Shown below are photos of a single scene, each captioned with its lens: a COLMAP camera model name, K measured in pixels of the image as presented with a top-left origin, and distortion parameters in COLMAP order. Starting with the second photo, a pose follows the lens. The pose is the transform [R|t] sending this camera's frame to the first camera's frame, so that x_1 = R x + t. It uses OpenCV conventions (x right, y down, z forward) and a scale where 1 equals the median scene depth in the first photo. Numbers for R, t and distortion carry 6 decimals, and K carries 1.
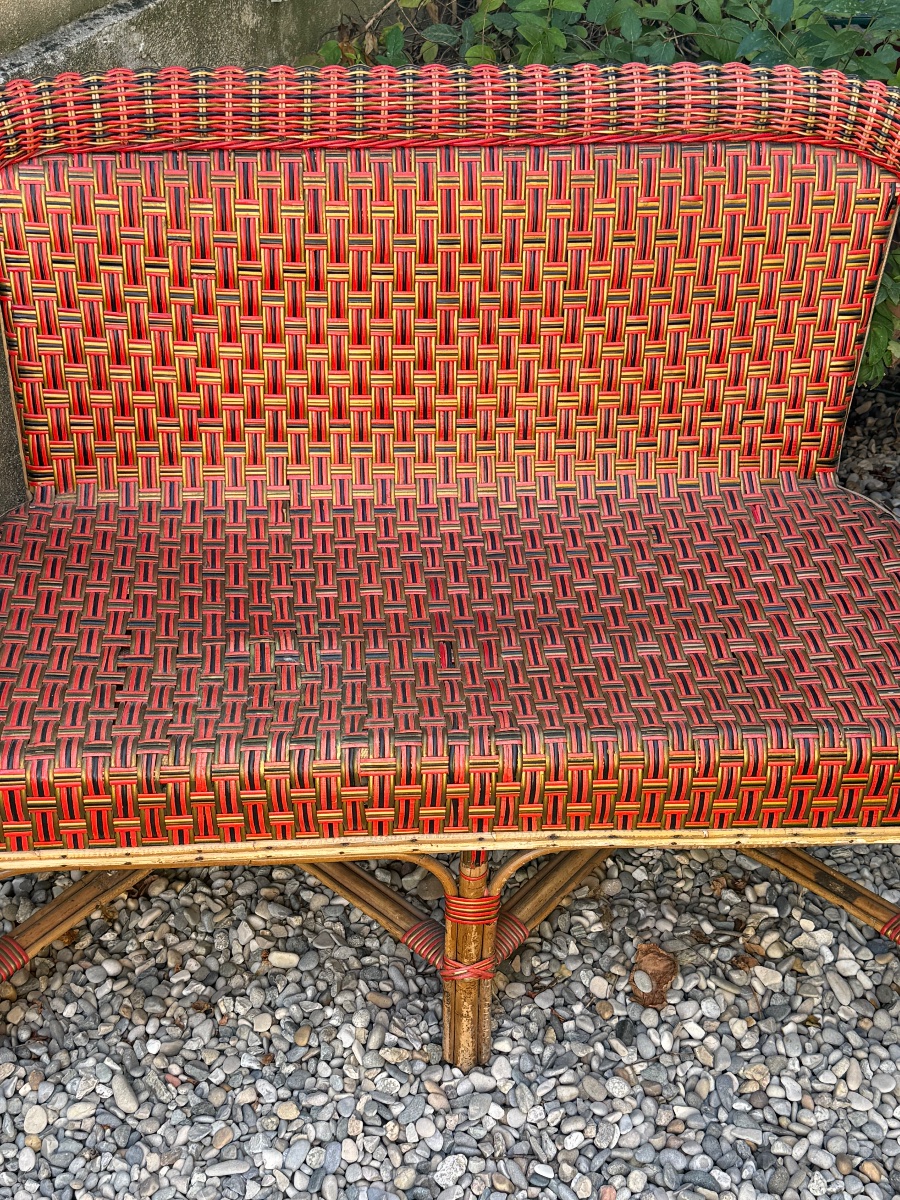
lens RADIAL K [[1615.4, 0, 456.1], [0, 1615.4, 597.8], [0, 0, 1]] dist [0.110793, 0.000000]
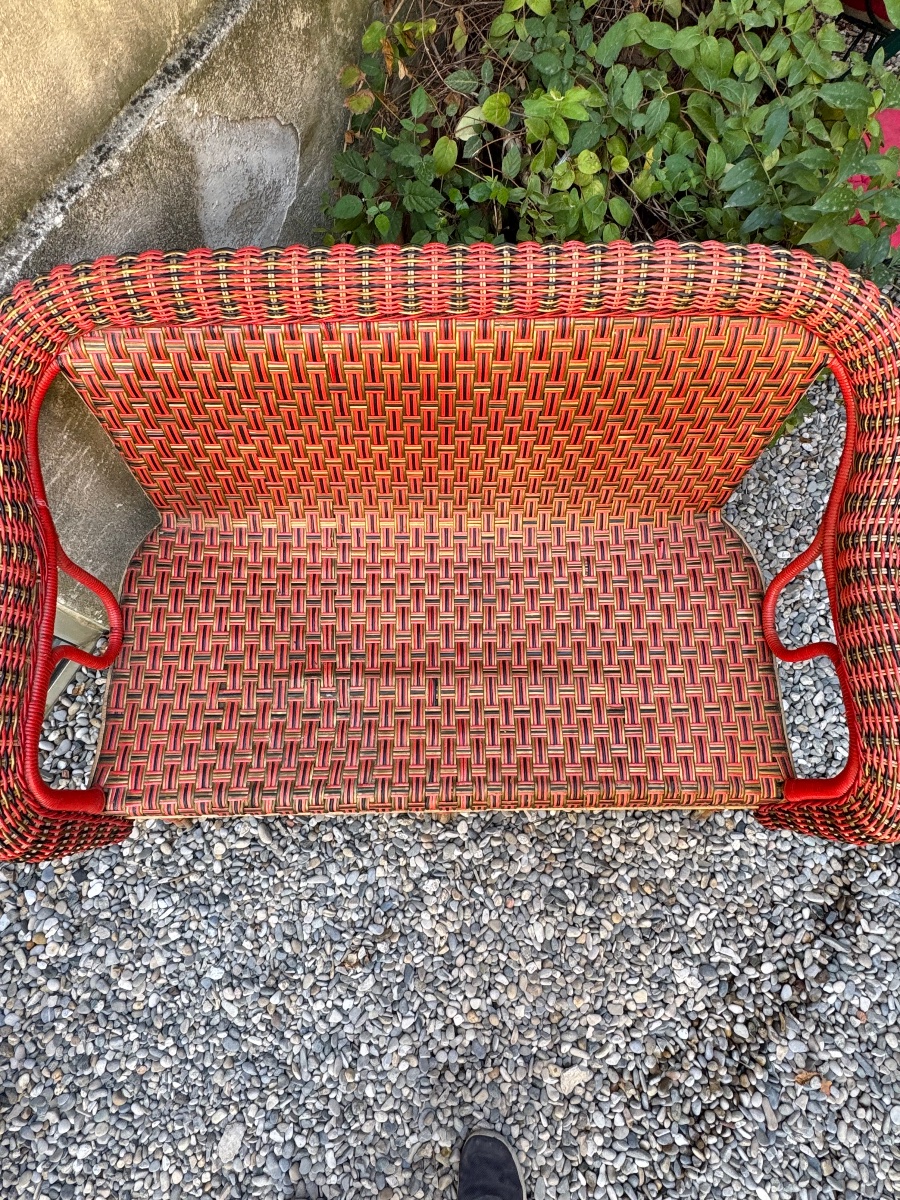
lens RADIAL K [[718.9, 0, 449.7], [0, 718.9, 603.1], [0, 0, 1]] dist [0.002830, 0.000817]
pose [[0.997295, 0.062599, -0.038520, 0.029409], [-0.029103, 0.817548, 0.575125, -0.405718], [0.067494, -0.572449, 0.817158, 0.475685]]
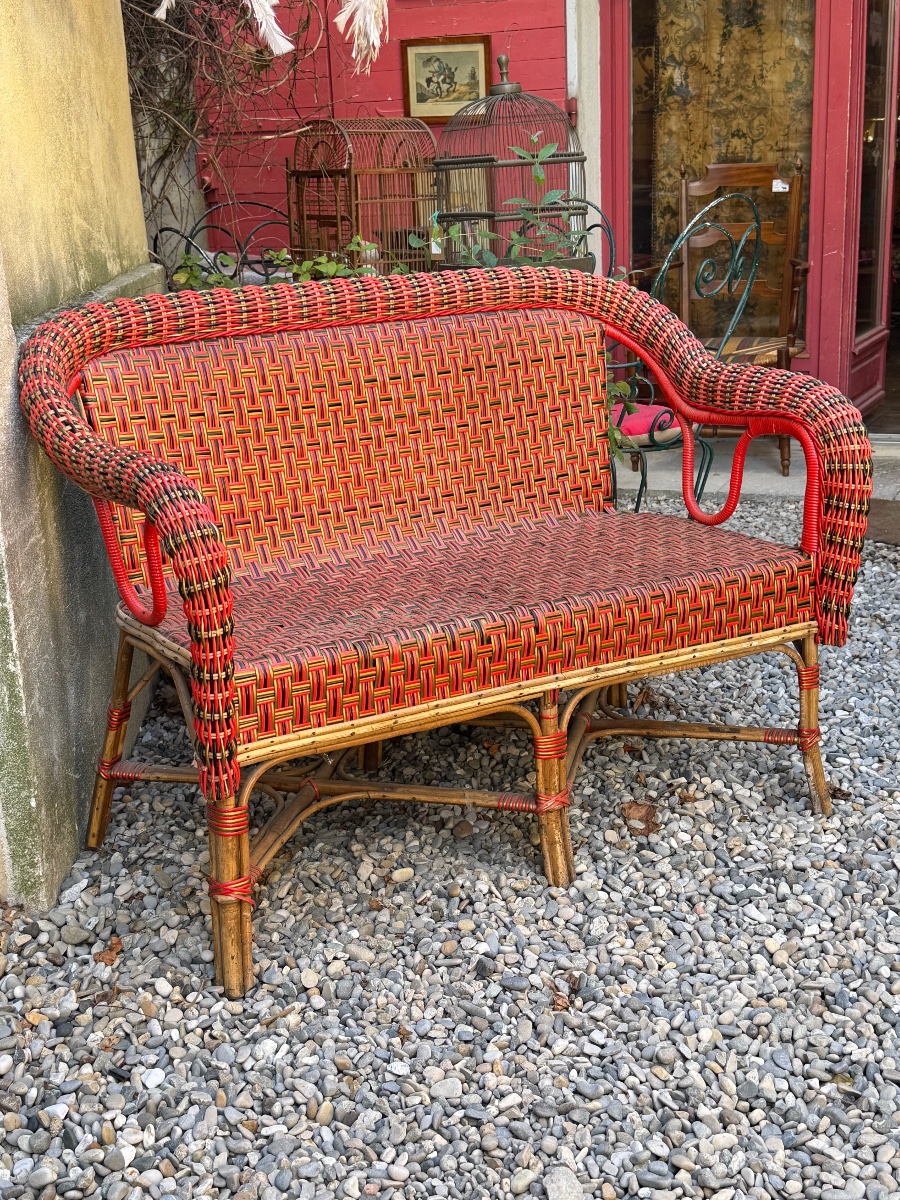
lens RADIAL K [[1556.7, 0, 450.6], [0, 1556.7, 593.1], [0, 0, 1]] dist [0.132727, 0.000000]
pose [[0.891339, -0.173745, 0.418722, -0.608380], [0.314276, 0.902489, -0.294524, 0.433199], [-0.326720, 0.394115, 0.859027, -0.217840]]
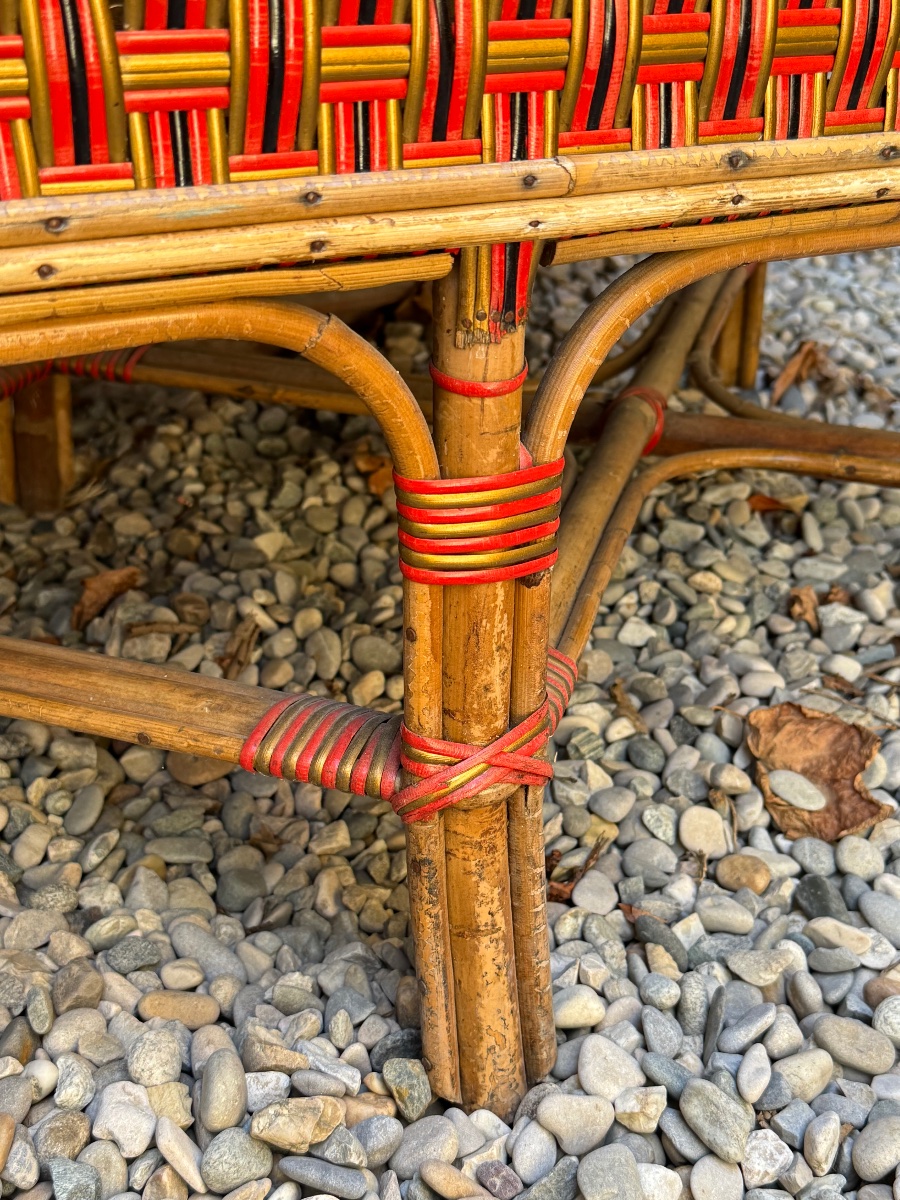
lens RADIAL K [[1556.7, 0, 456.9], [0, 1556.7, 606.7], [0, 0, 1]] dist [0.132727, 0.000000]
pose [[0.915050, -0.191879, 0.354775, -0.099652], [0.243069, 0.964264, -0.105414, 0.226926], [-0.321870, 0.182694, 0.928990, 0.699430]]
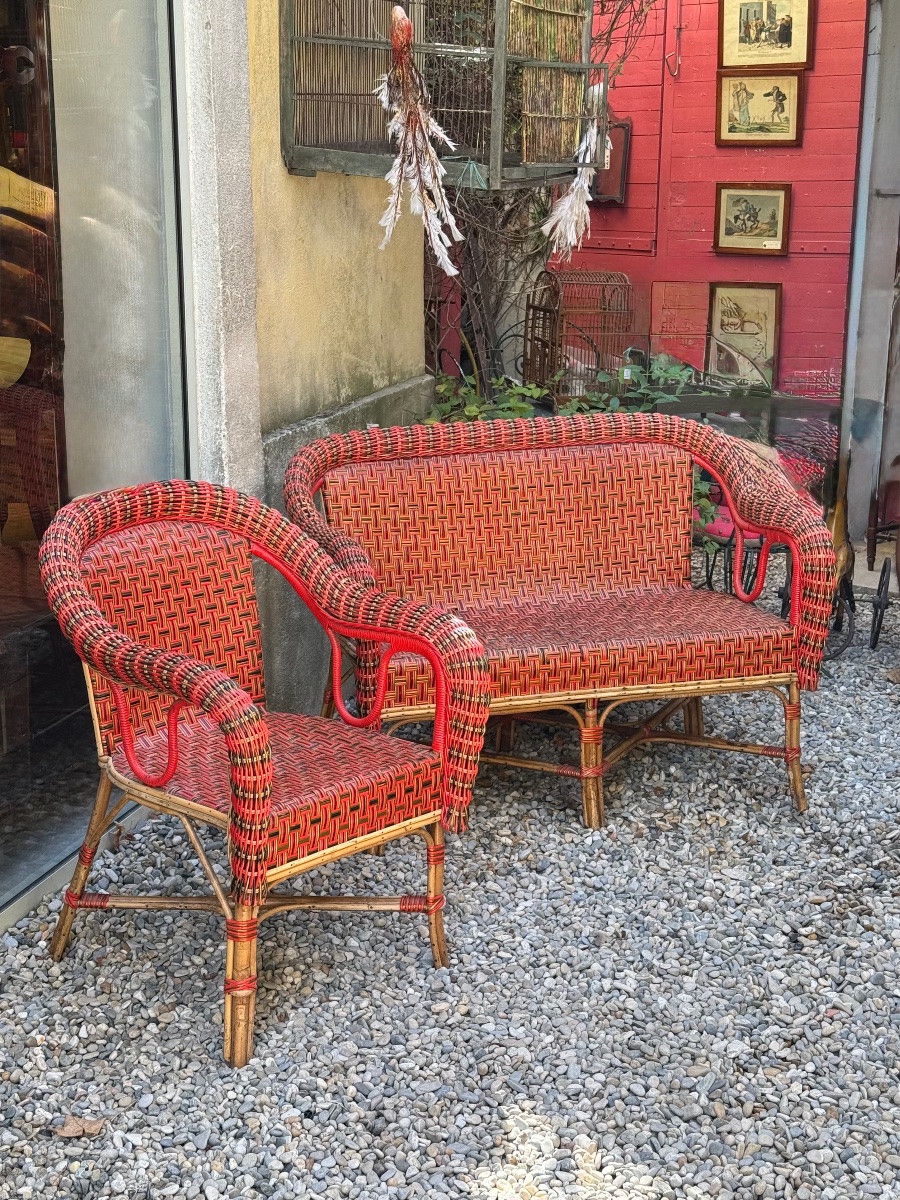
lens RADIAL K [[1798.7, 0, 444.2], [0, 1798.7, 599.9], [0, 0, 1]] dist [0.150303, 0.000000]
pose [[0.971908, -0.090349, 0.217330, -0.687467], [0.168874, 0.910878, -0.376540, 0.890495], [-0.163941, 0.402663, 0.900547, -1.243646]]
